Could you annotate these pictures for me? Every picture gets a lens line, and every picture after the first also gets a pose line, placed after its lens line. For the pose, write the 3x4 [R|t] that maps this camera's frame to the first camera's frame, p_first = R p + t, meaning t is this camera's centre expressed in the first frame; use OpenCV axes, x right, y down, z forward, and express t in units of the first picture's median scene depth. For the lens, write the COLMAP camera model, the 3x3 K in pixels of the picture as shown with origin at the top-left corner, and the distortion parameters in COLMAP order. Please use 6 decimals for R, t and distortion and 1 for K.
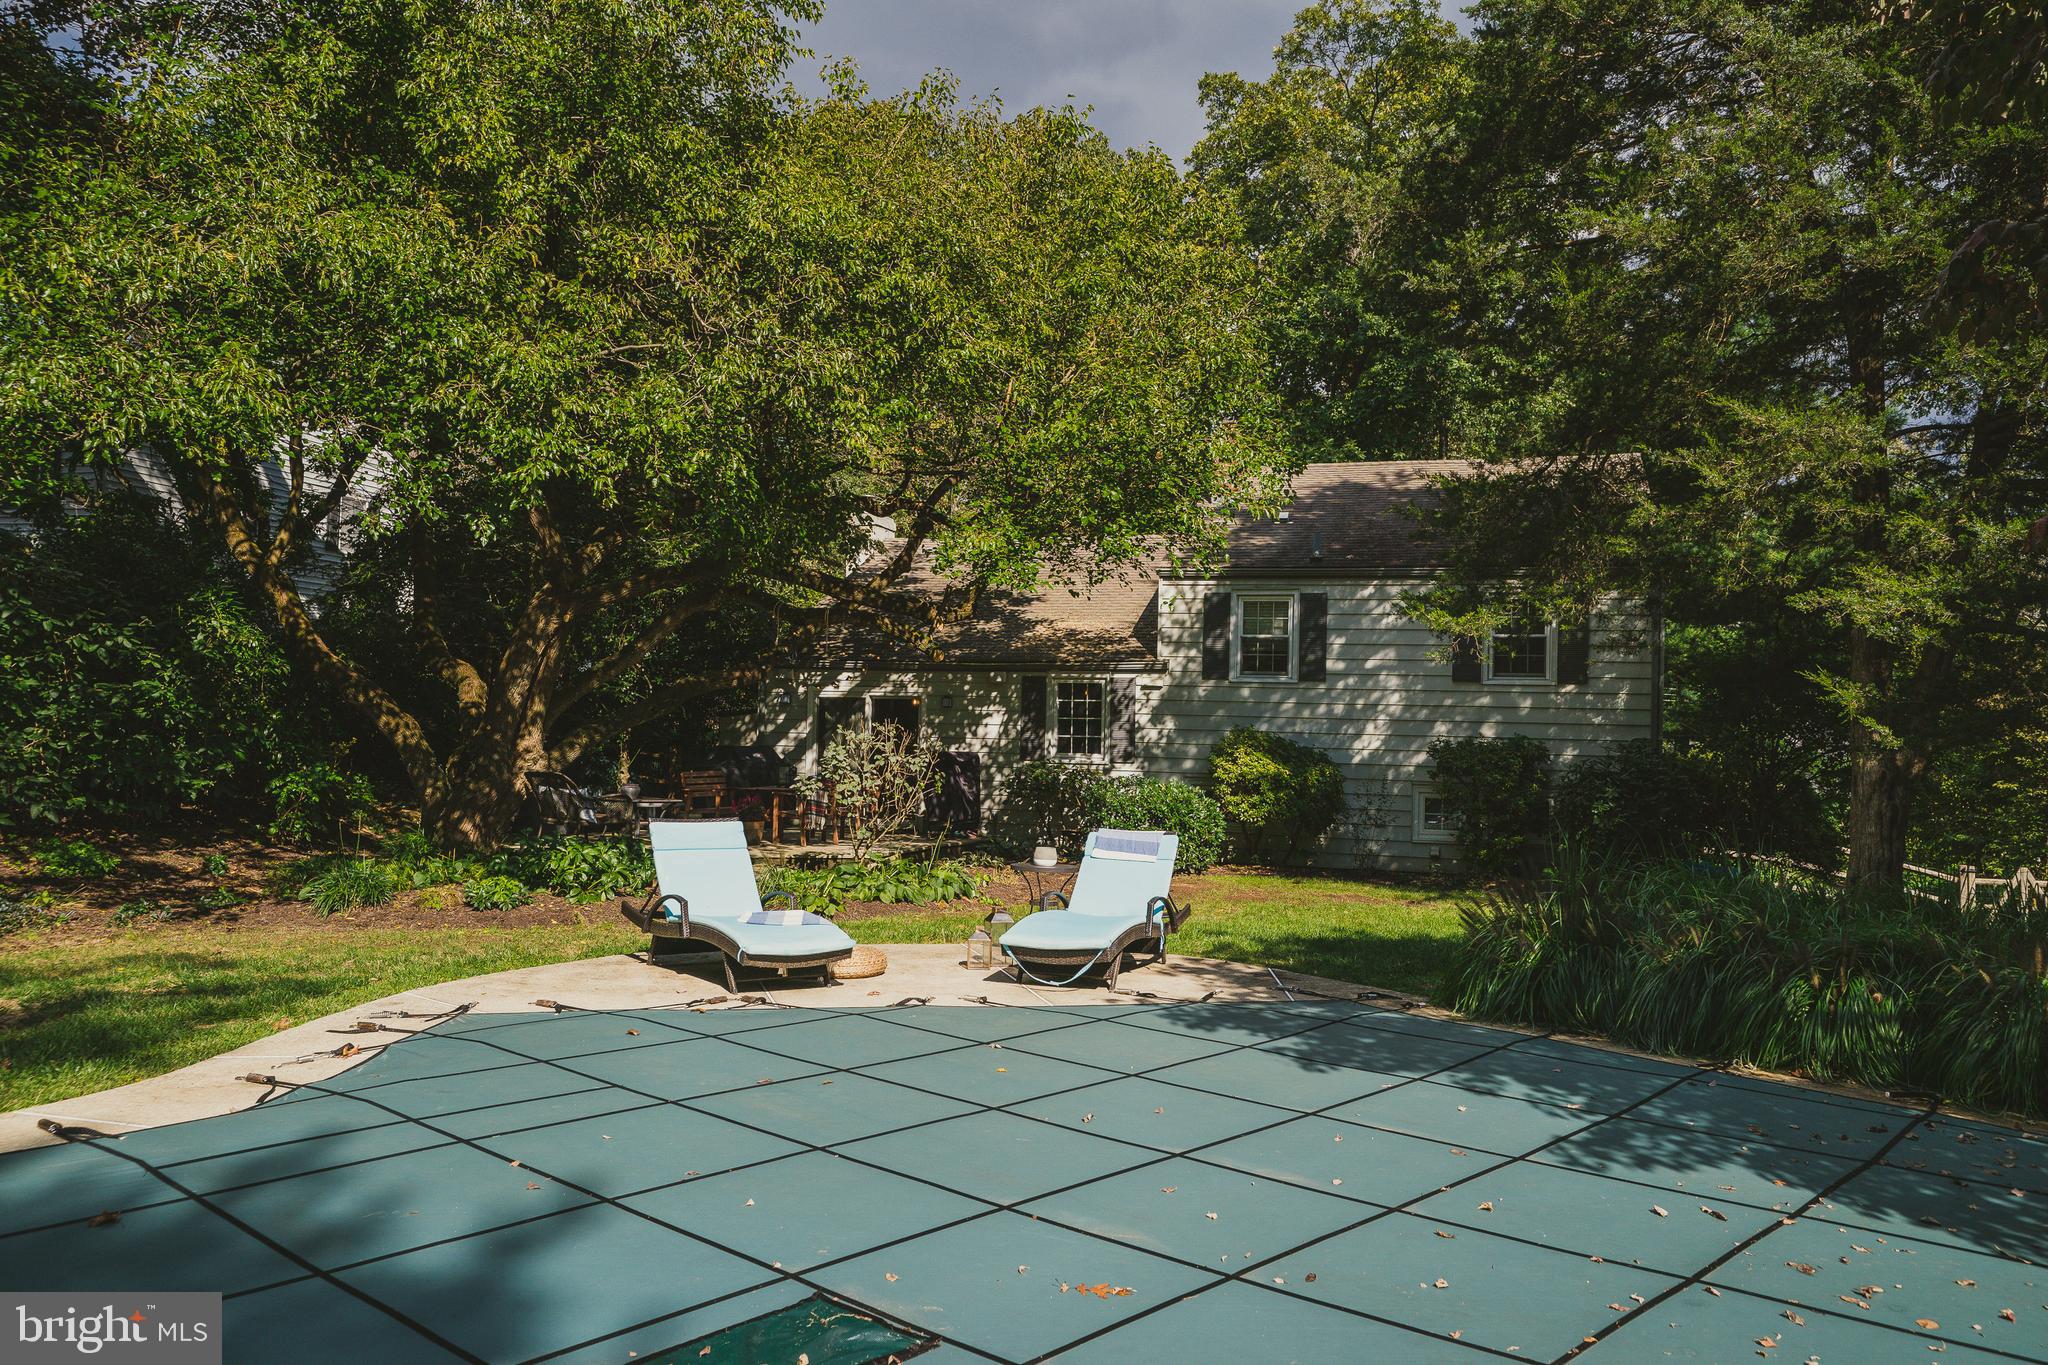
lens RADIAL K [[1538.8, 0, 1024.0], [0, 1538.8, 682.5], [0, 0, 1]] dist [0.002469, 0.000107]
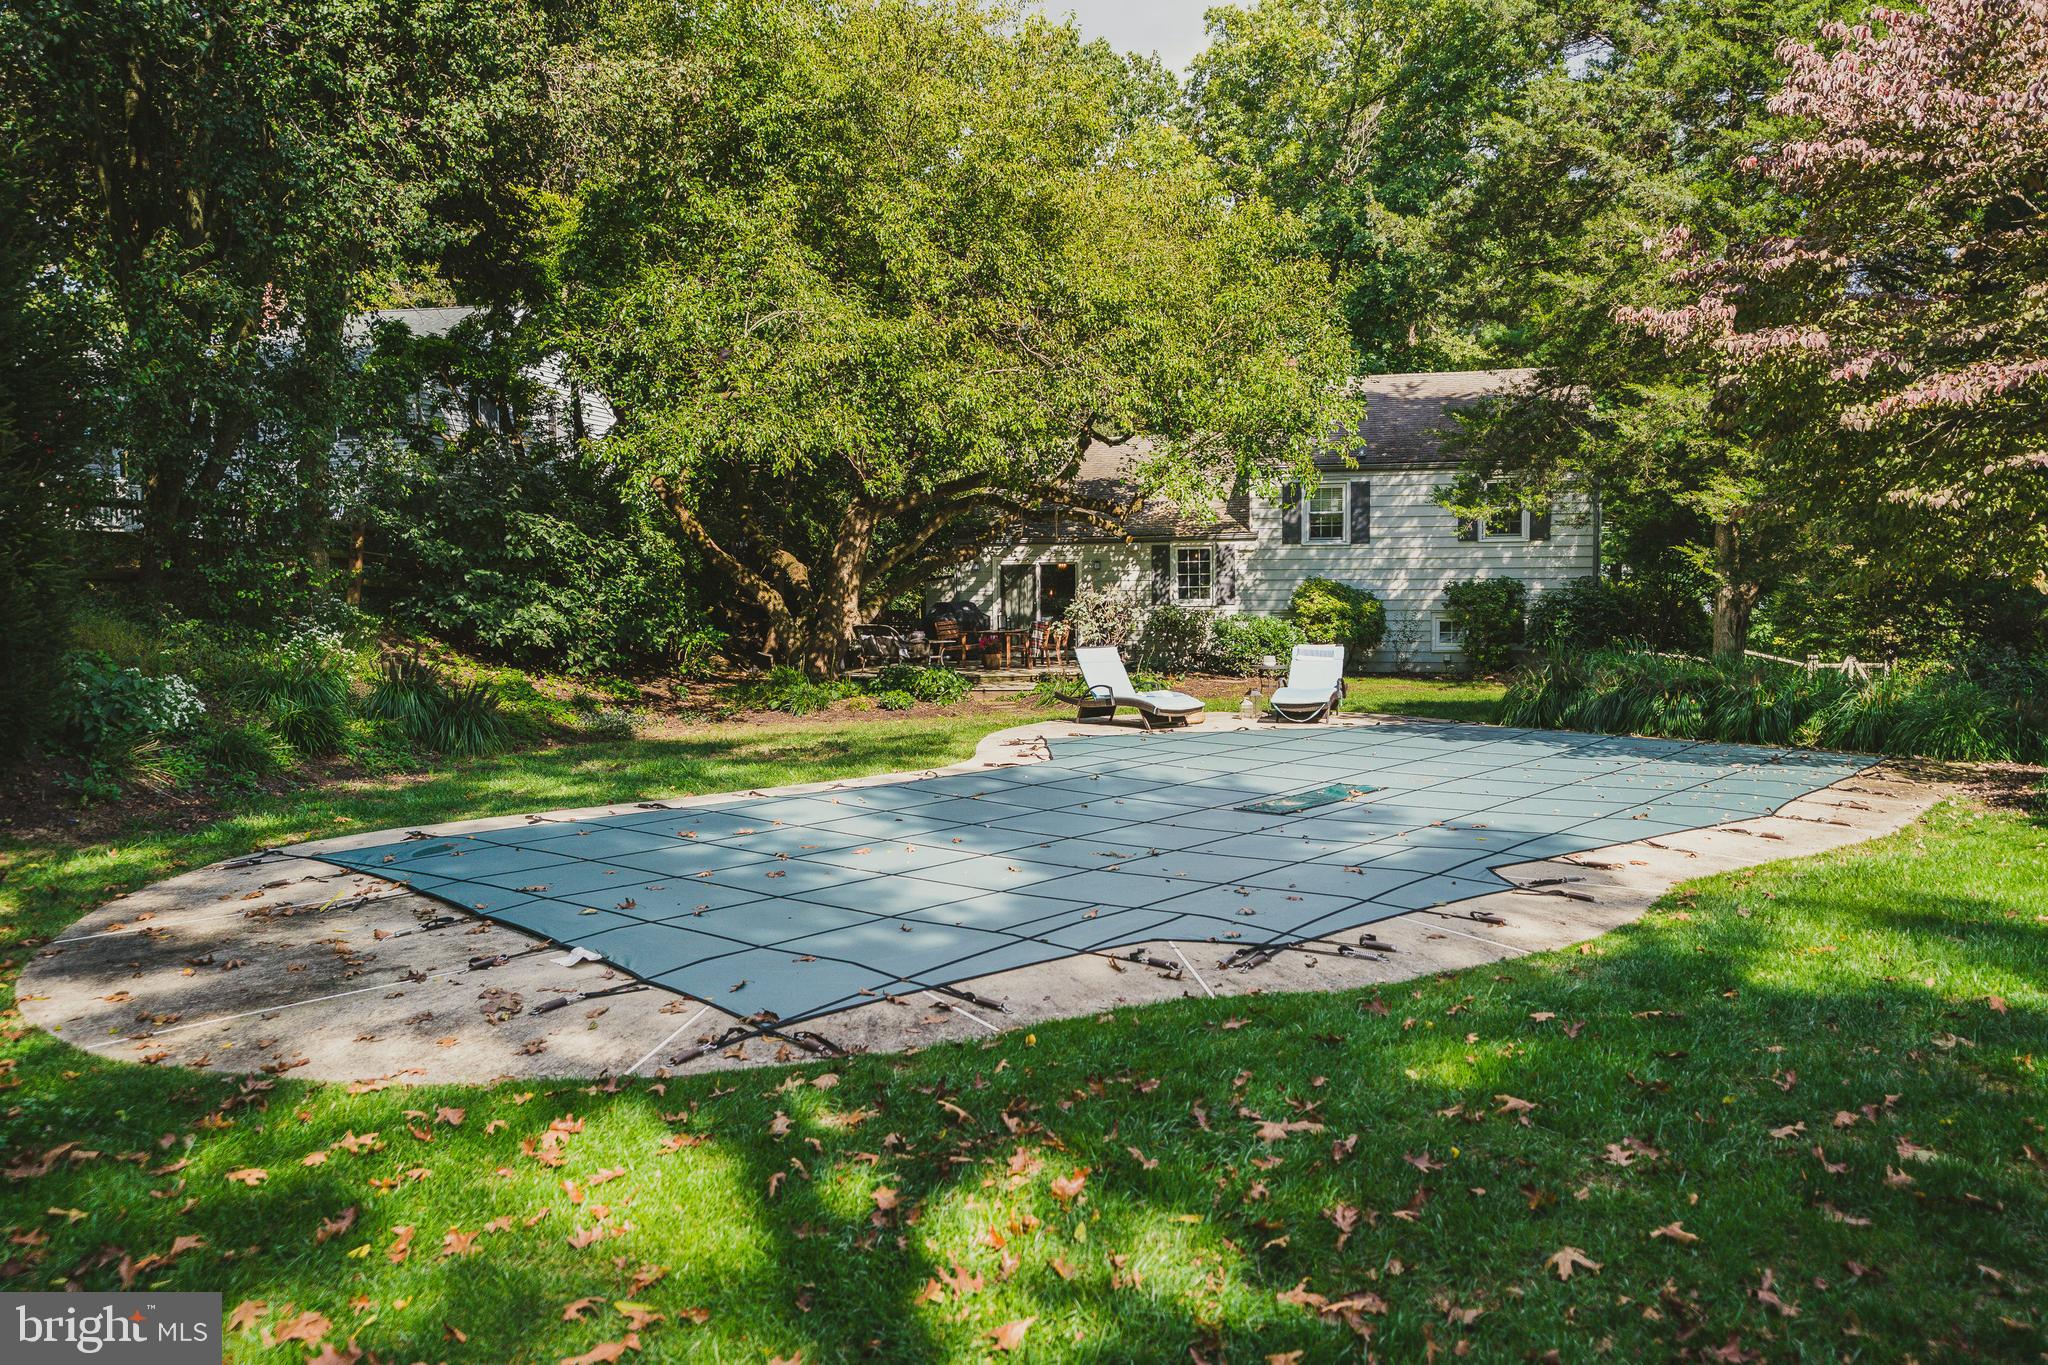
lens RADIAL K [[1581.1, 0, 1015.4], [0, 1581.1, 636.1], [0, 0, 1]] dist [0.001454, 0.002216]
pose [[0.998708, -0.036117, 0.035753, -0.196623], [0.033306, 0.996527, 0.076322, -0.039090], [-0.038386, -0.075033, 0.996442, -0.480776]]
